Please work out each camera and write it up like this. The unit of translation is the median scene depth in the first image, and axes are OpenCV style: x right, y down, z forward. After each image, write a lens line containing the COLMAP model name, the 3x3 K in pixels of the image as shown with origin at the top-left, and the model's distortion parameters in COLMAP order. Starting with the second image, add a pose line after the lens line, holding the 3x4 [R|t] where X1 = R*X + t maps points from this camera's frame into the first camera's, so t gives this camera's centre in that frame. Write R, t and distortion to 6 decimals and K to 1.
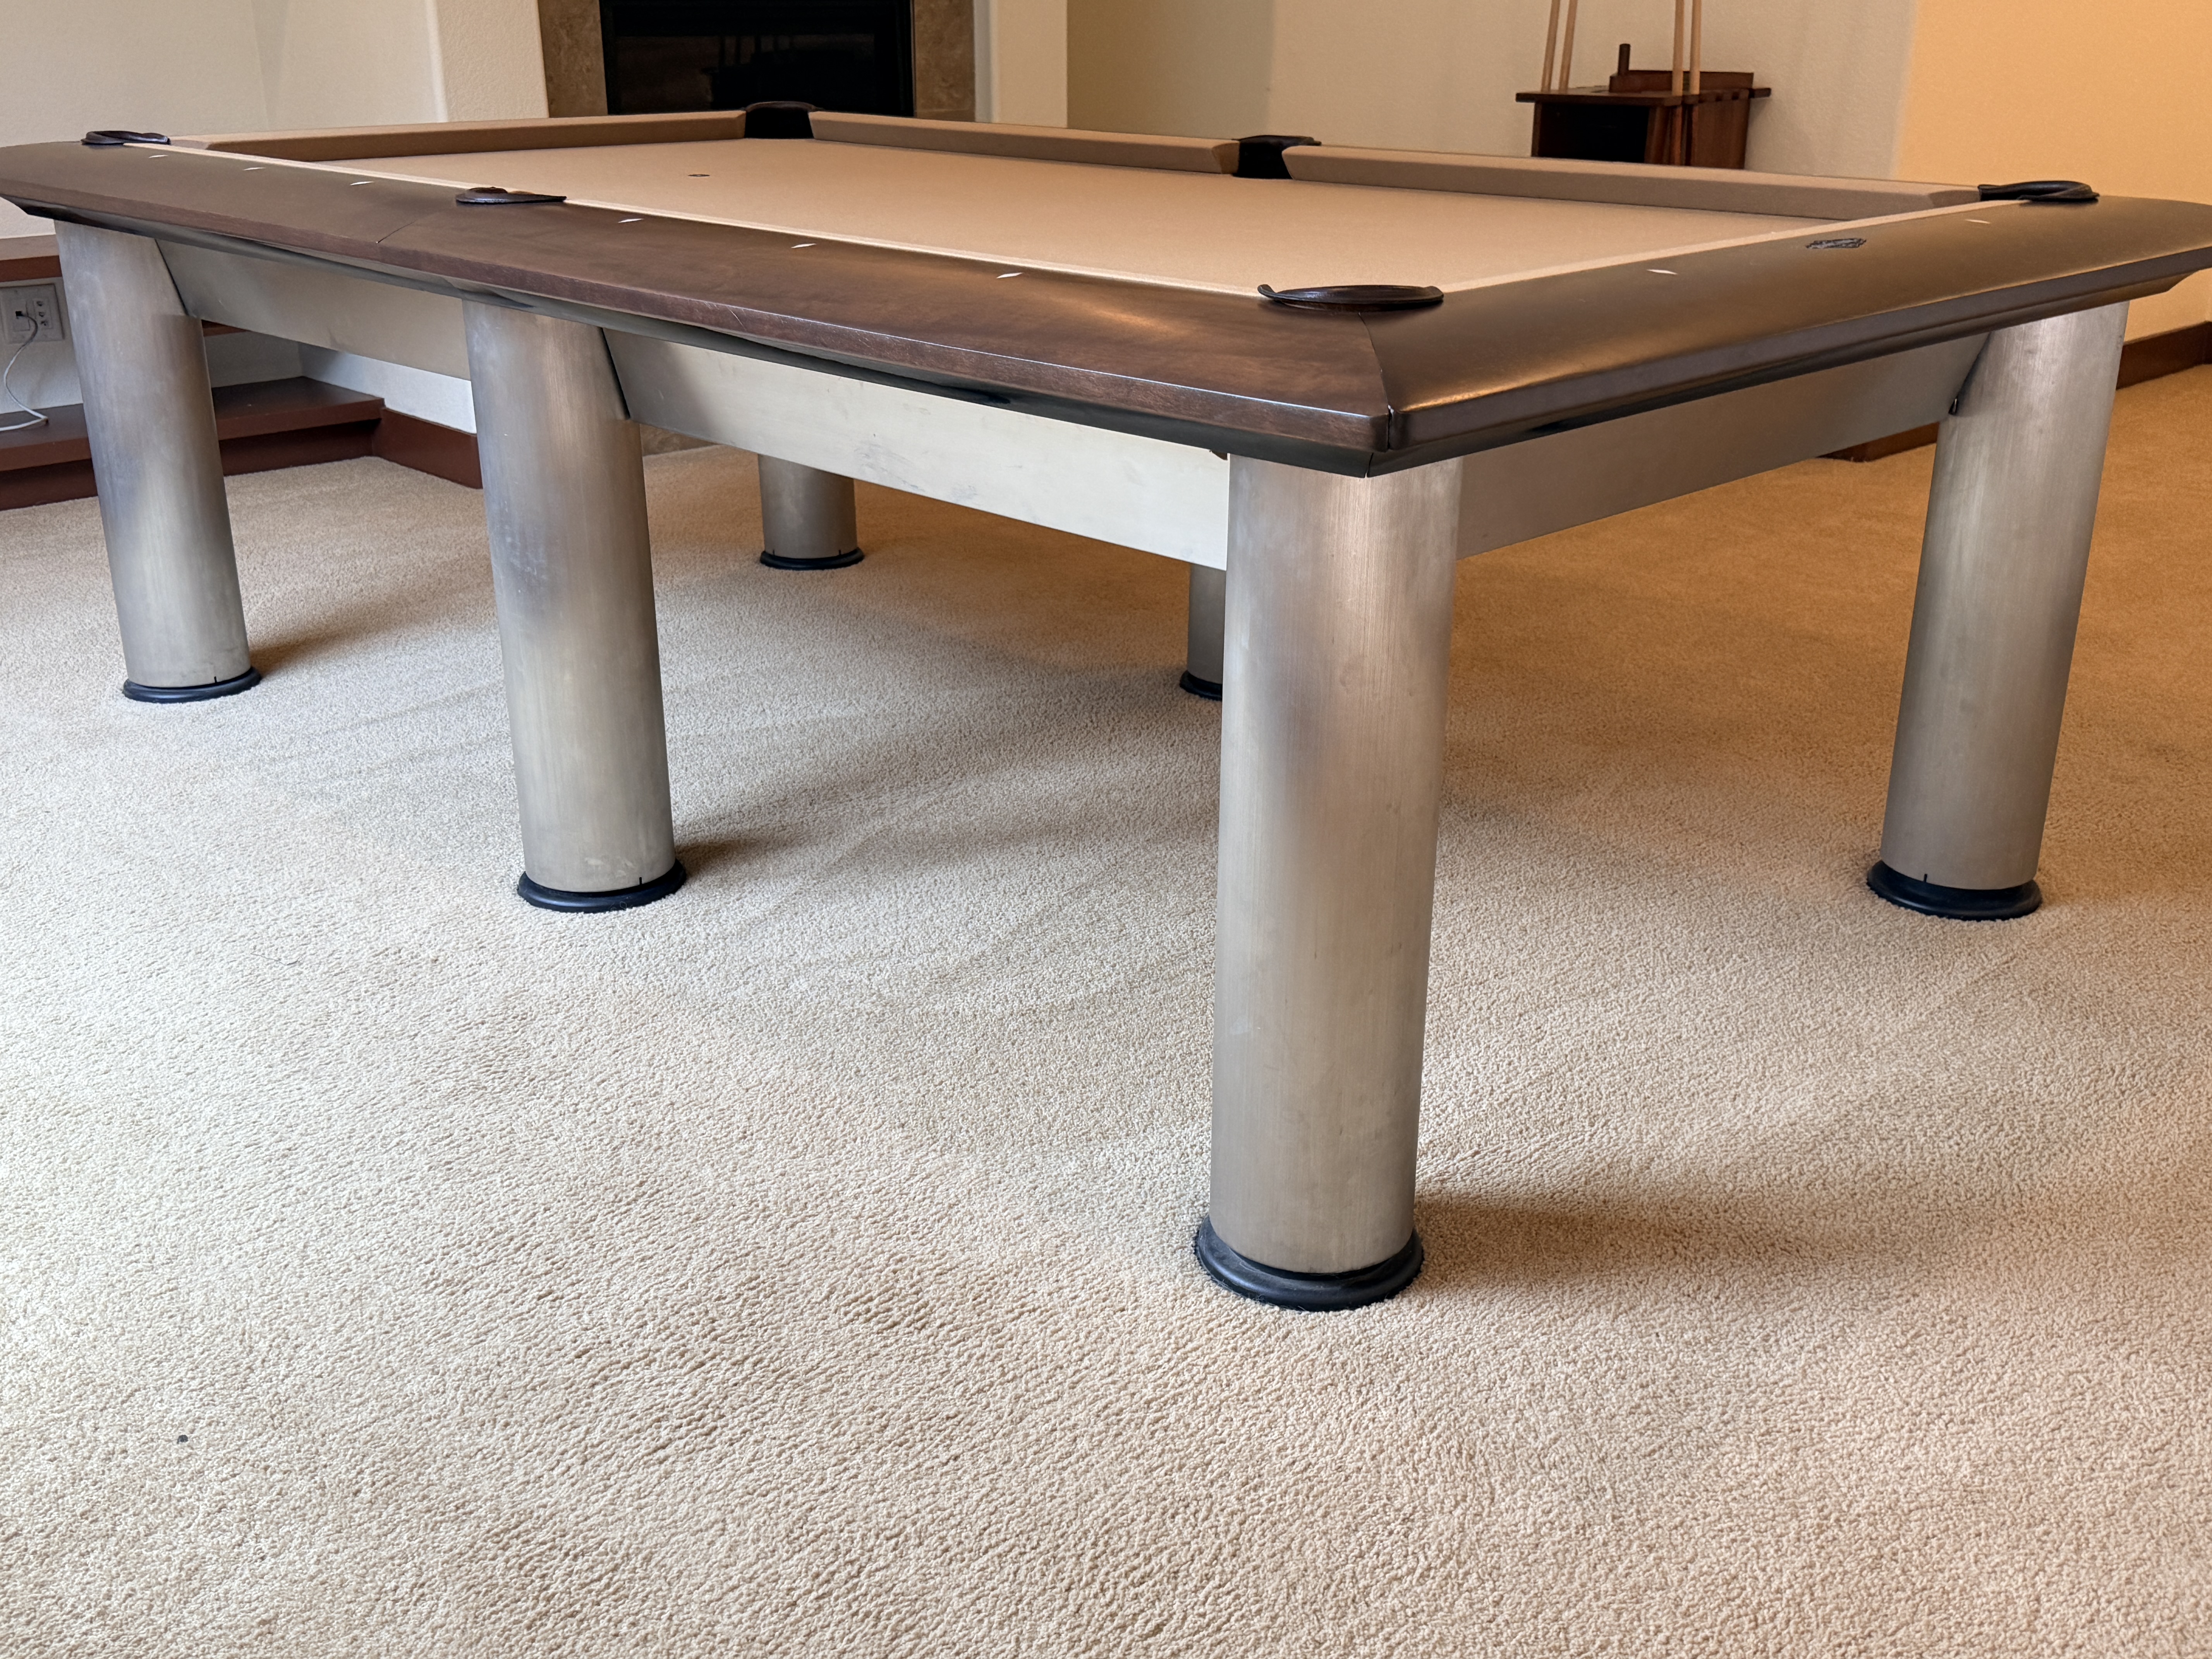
lens RADIAL K [[2186.3, 0, 1103.4], [0, 2186.3, 838.8], [0, 0, 1]] dist [0.201859, -0.465290]
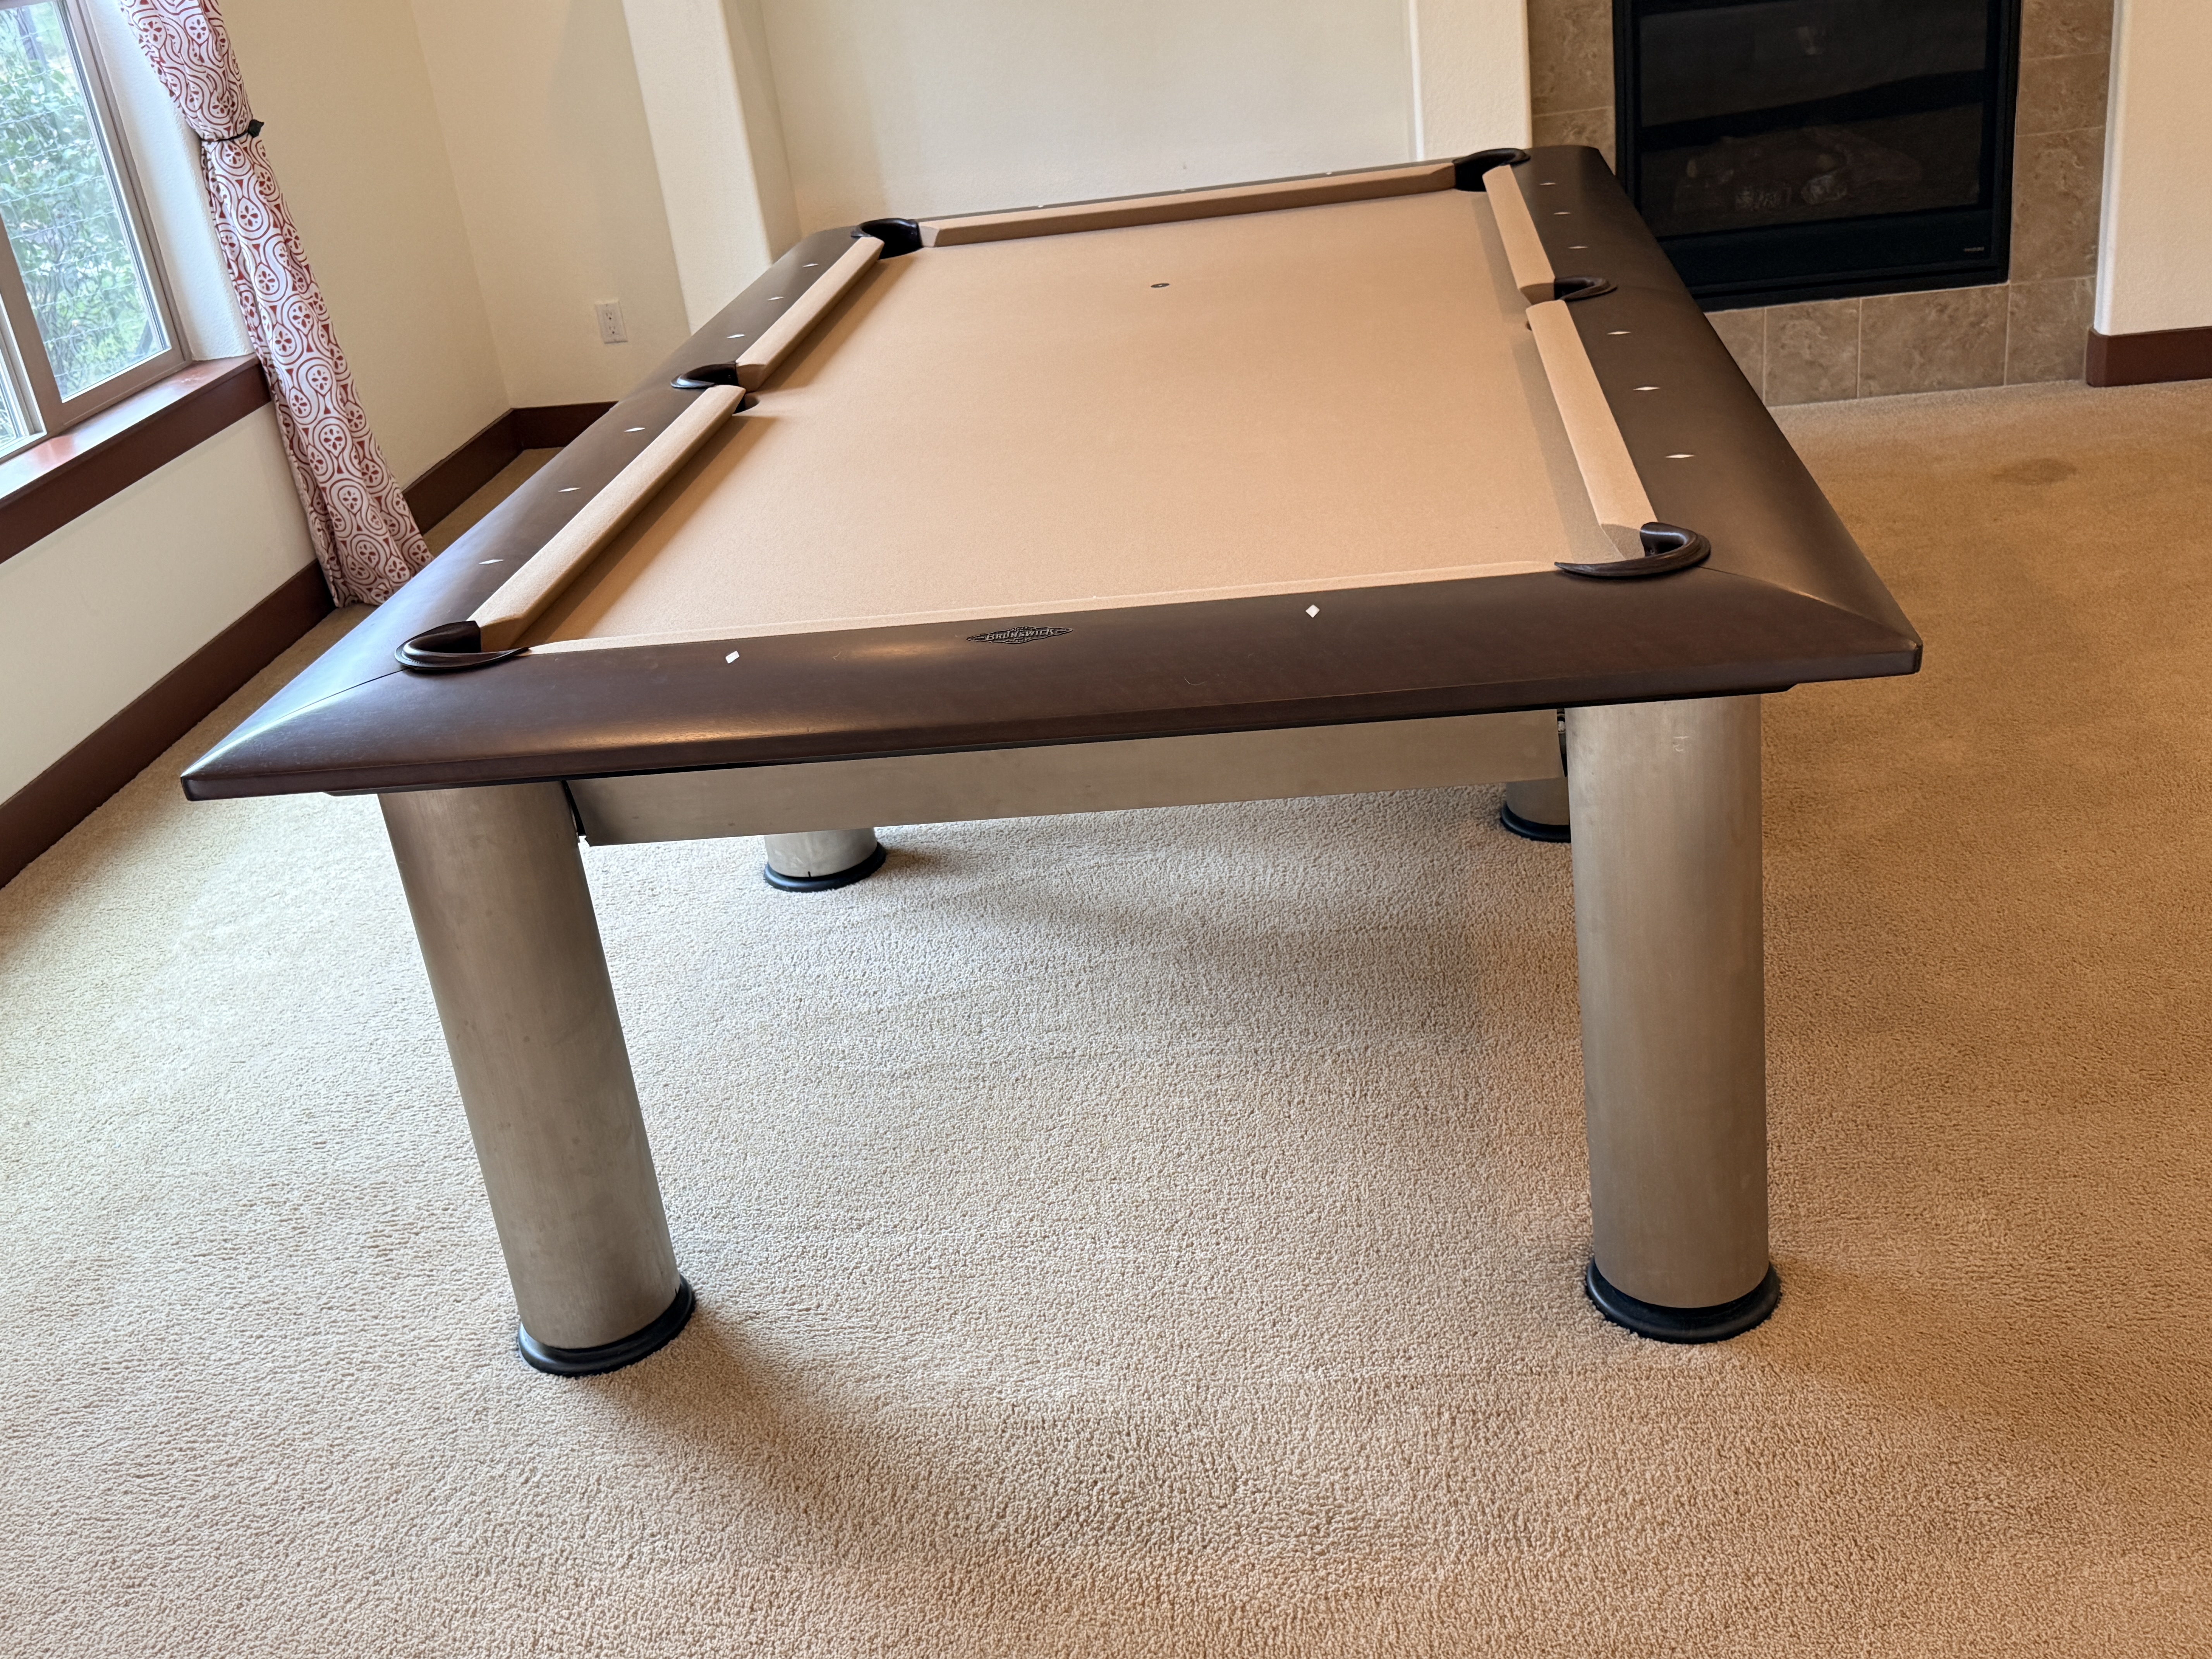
lens RADIAL K [[2226.0, 0, 1116.6], [0, 2226.0, 781.9], [0, 0, 1]] dist [0.213967, -0.463874]
pose [[0.638890, 0.238162, -0.731504, 0.992416], [-0.164253, 0.971176, 0.172736, -0.336302], [0.751559, 0.009792, 0.659594, 0.288473]]
